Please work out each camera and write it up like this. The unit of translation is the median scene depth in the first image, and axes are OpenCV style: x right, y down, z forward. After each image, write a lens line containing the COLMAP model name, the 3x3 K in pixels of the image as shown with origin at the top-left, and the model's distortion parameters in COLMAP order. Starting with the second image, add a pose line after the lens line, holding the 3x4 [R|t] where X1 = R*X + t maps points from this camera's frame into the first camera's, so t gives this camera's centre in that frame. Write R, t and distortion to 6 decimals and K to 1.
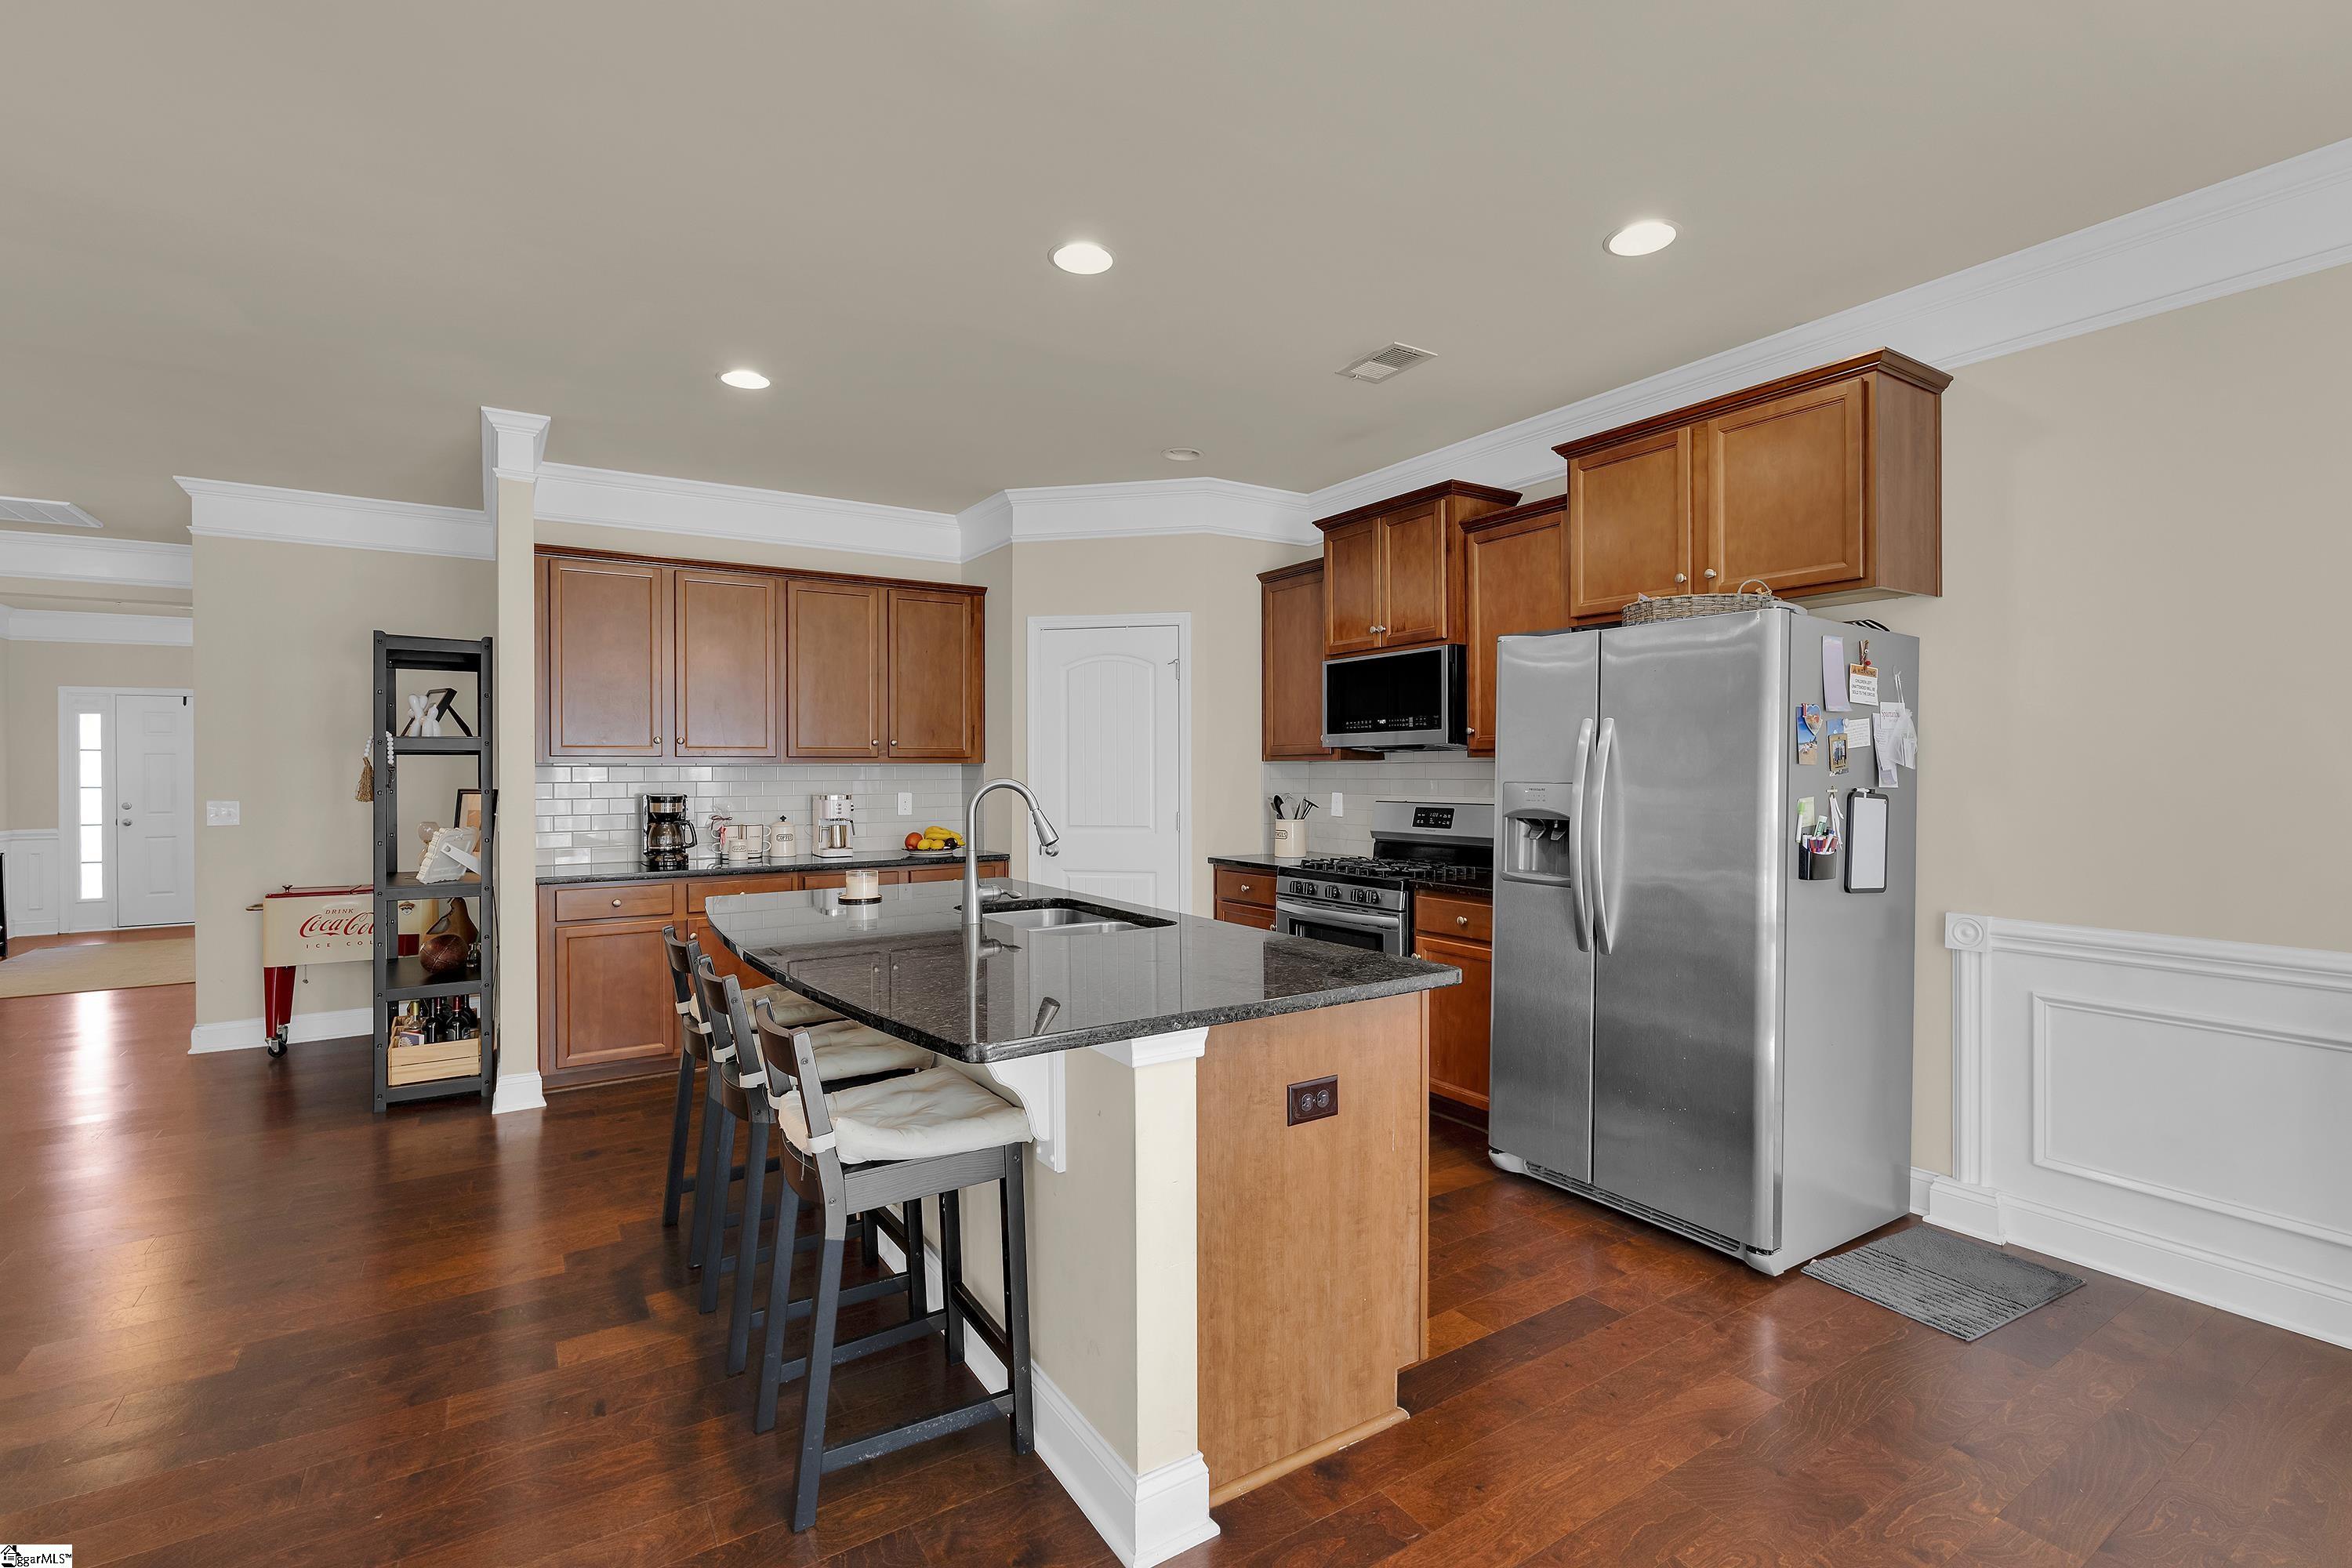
lens RADIAL K [[1046.0, 0, 1209.0], [0, 1046.0, 771.7], [0, 0, 1]] dist [-0.009918, -0.000589]
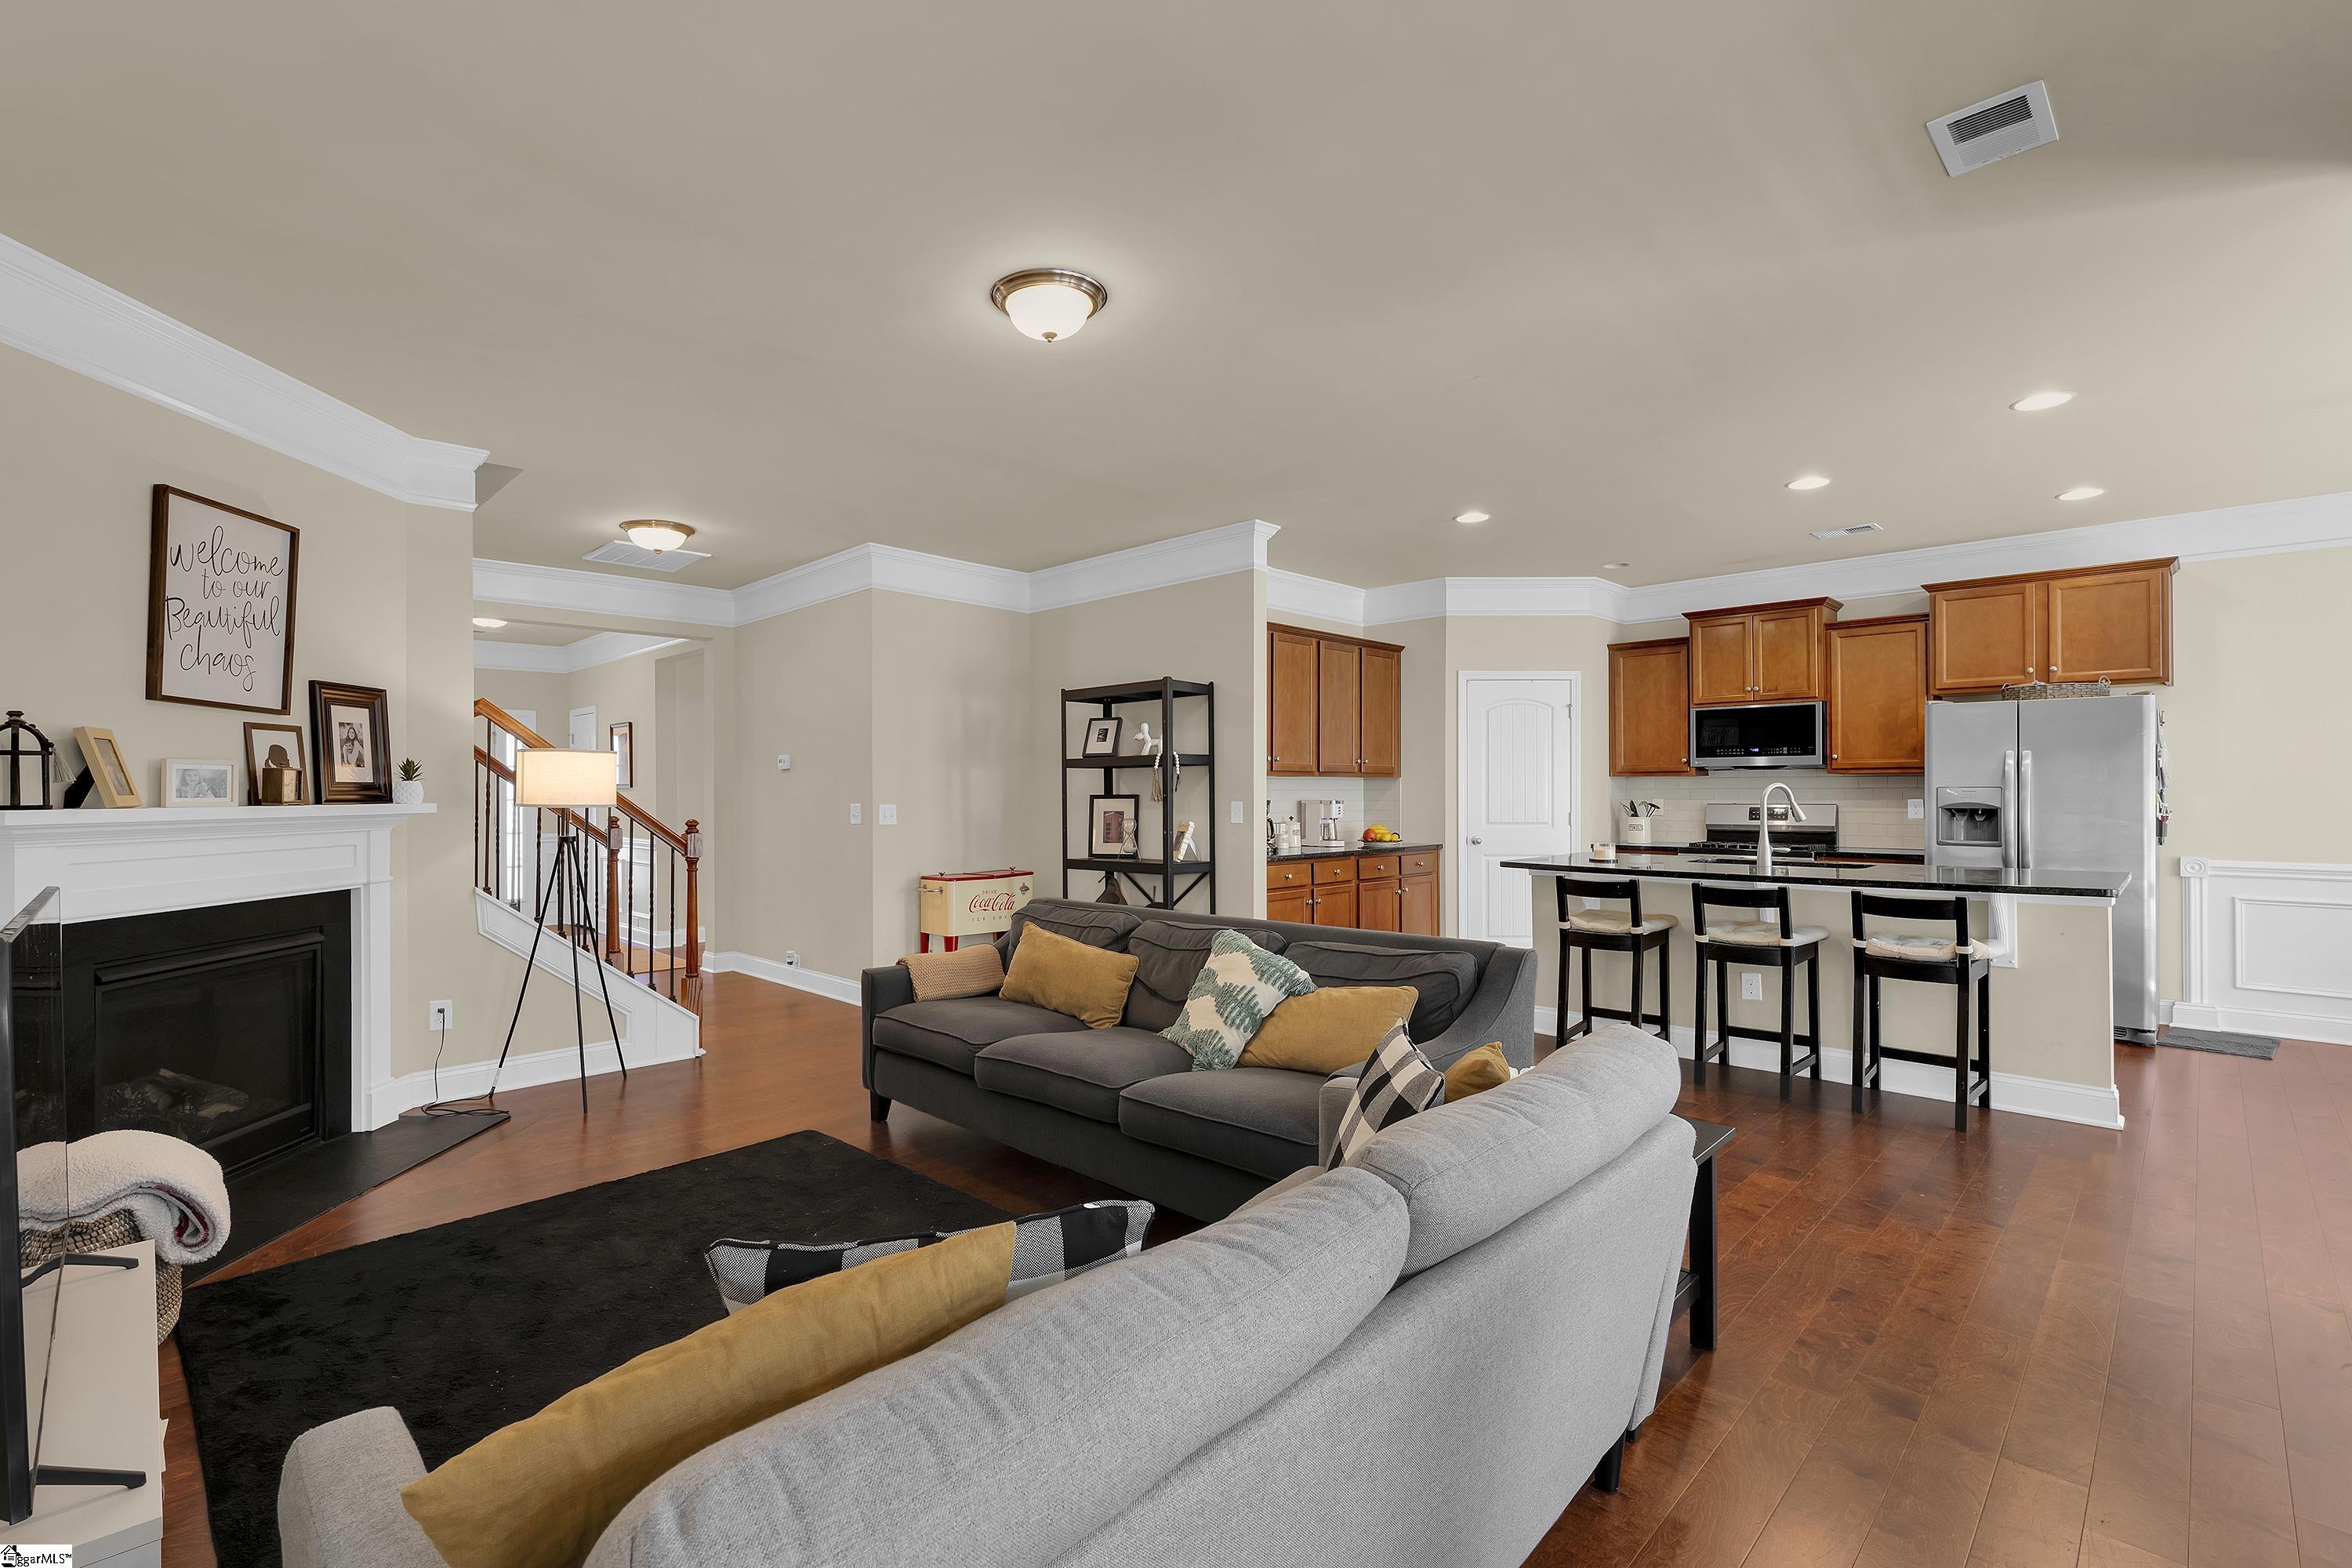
lens RADIAL K [[1056.0, 0, 1131.1], [0, 1056.0, 792.0], [0, 0, 1]] dist [-0.003125, -0.000367]
pose [[0.981157, 0.001578, 0.193206, -0.913717], [-0.001000, 0.999995, -0.003090, 0.016628], [-0.193210, 0.002839, 0.981153, -0.291457]]
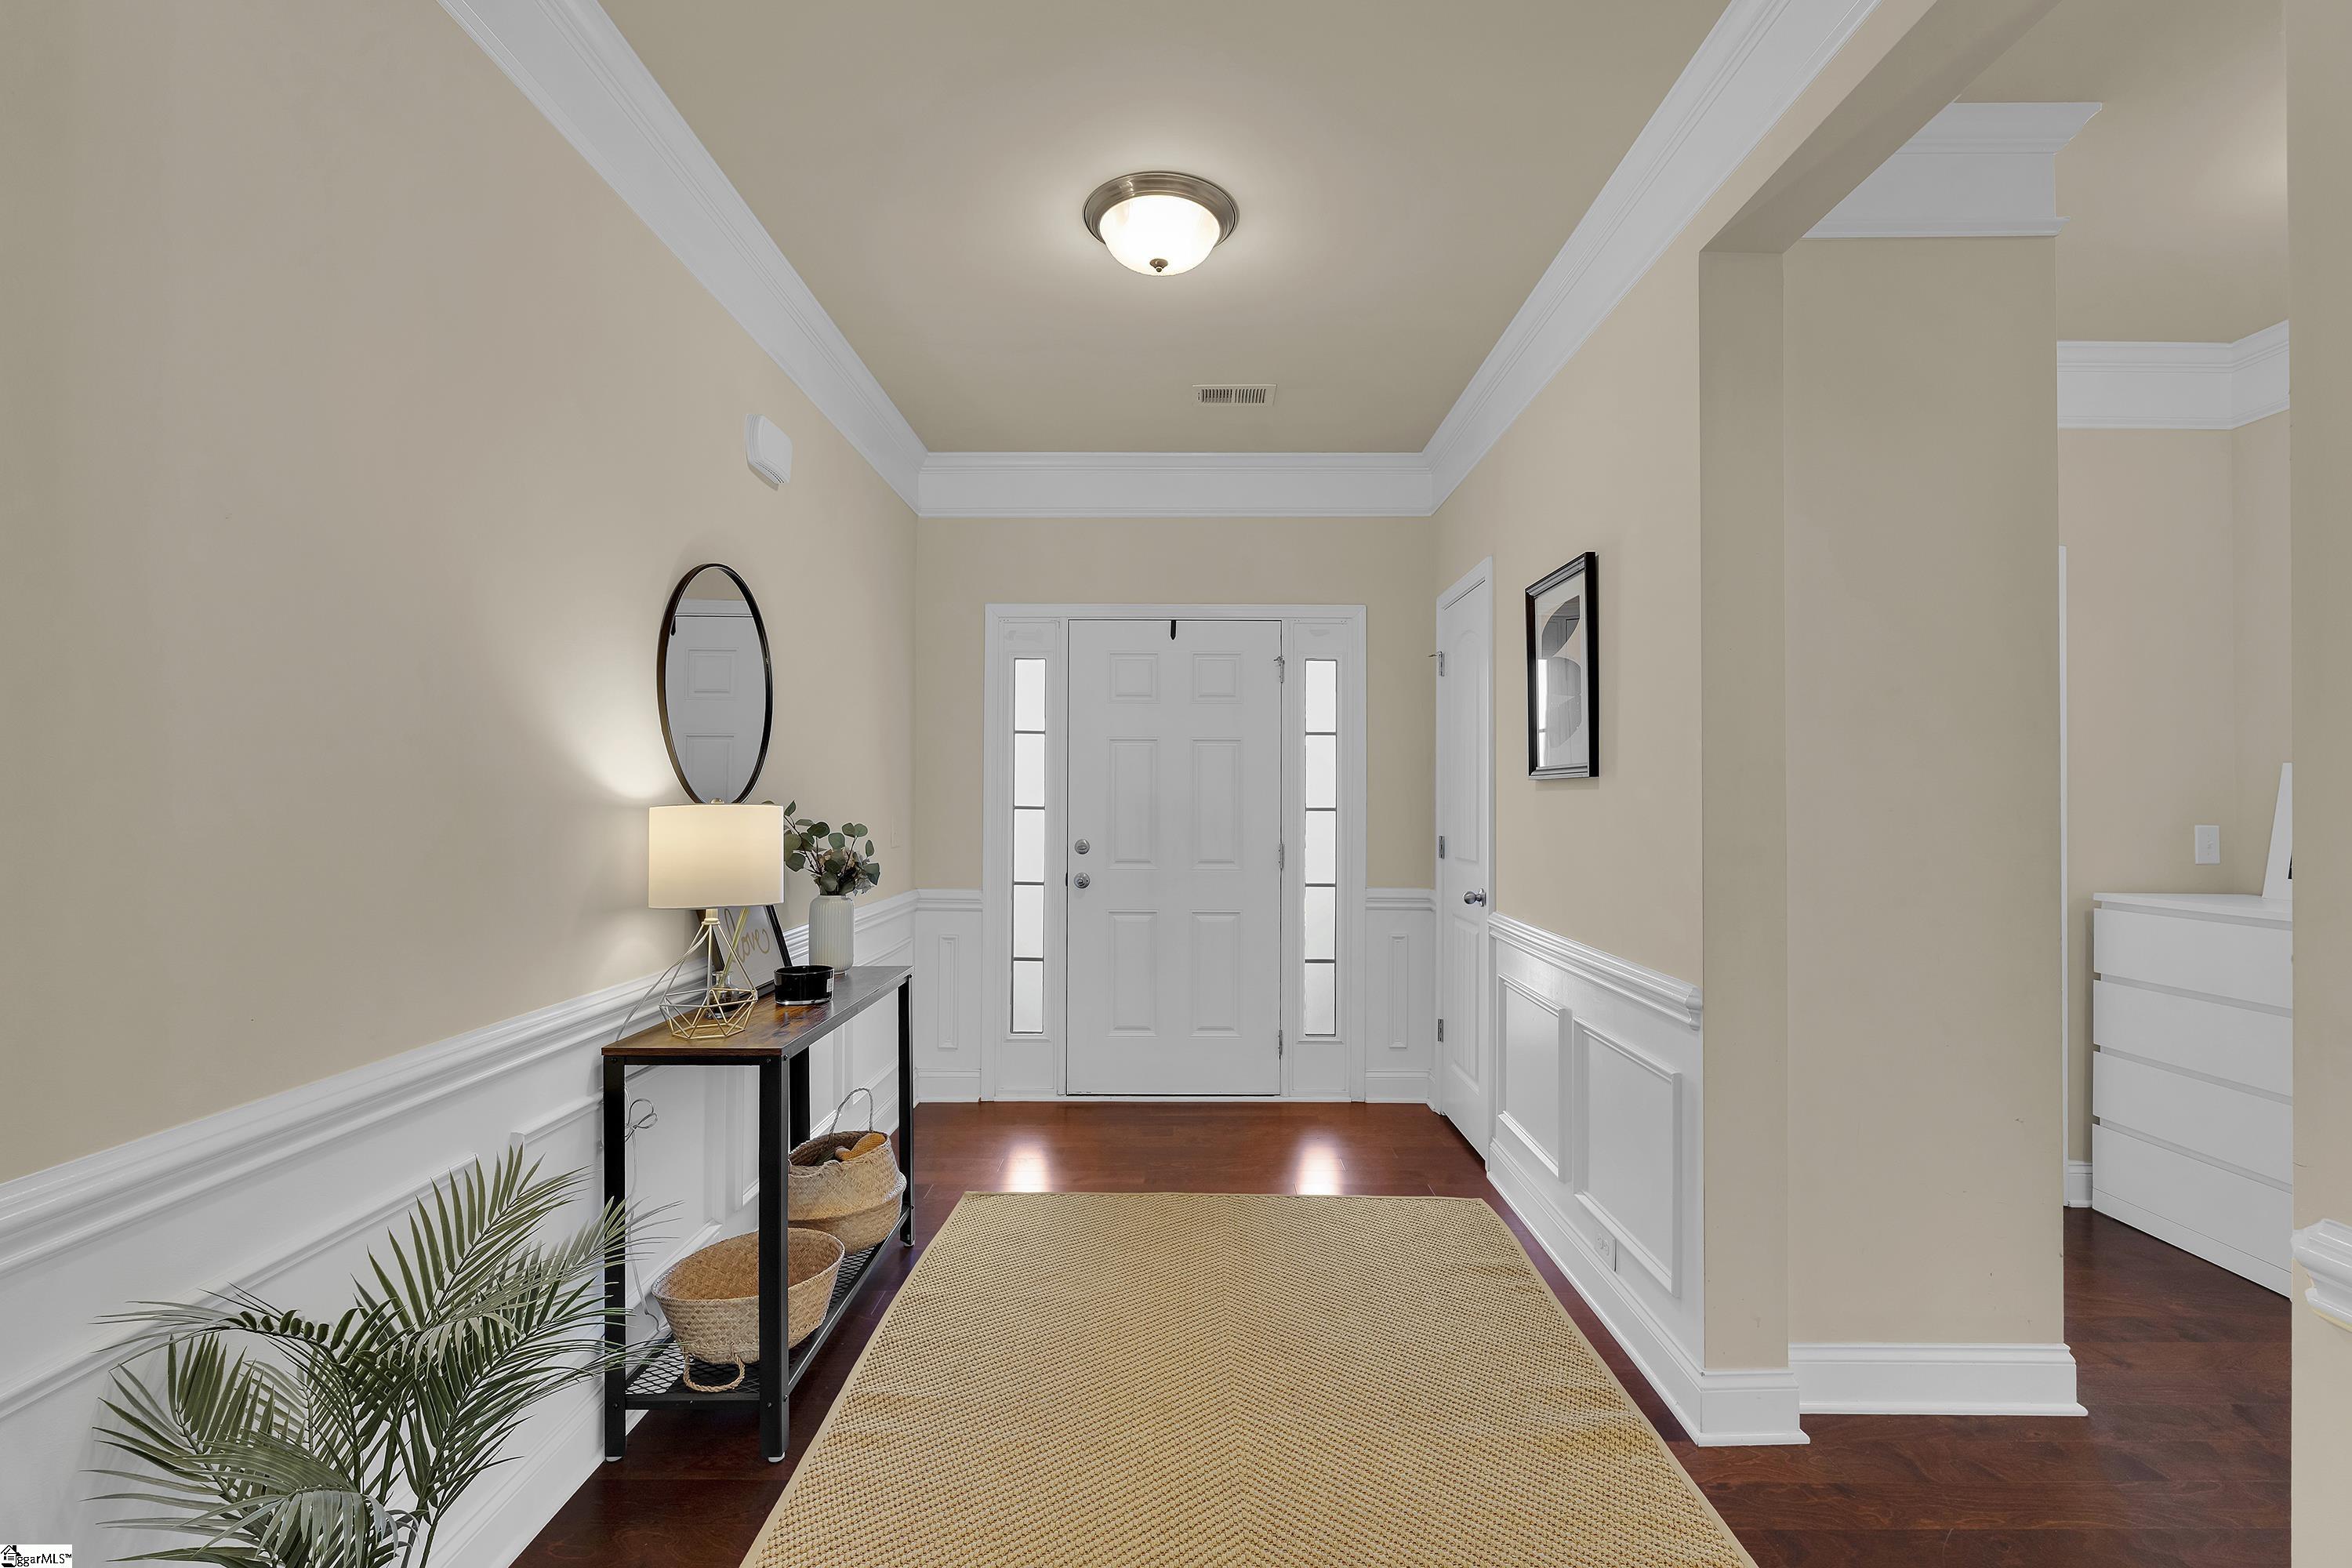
lens RADIAL K [[1036.5, 0, 1182.0], [0, 1036.5, 786.7], [0, 0, 1]] dist [-0.003271, -0.000122]
pose [[0.829232, -0.001261, -0.558903, -1.294452], [-0.005594, 0.999929, -0.010556, 0.017335], [0.558876, 0.011879, 0.829166, 1.093952]]
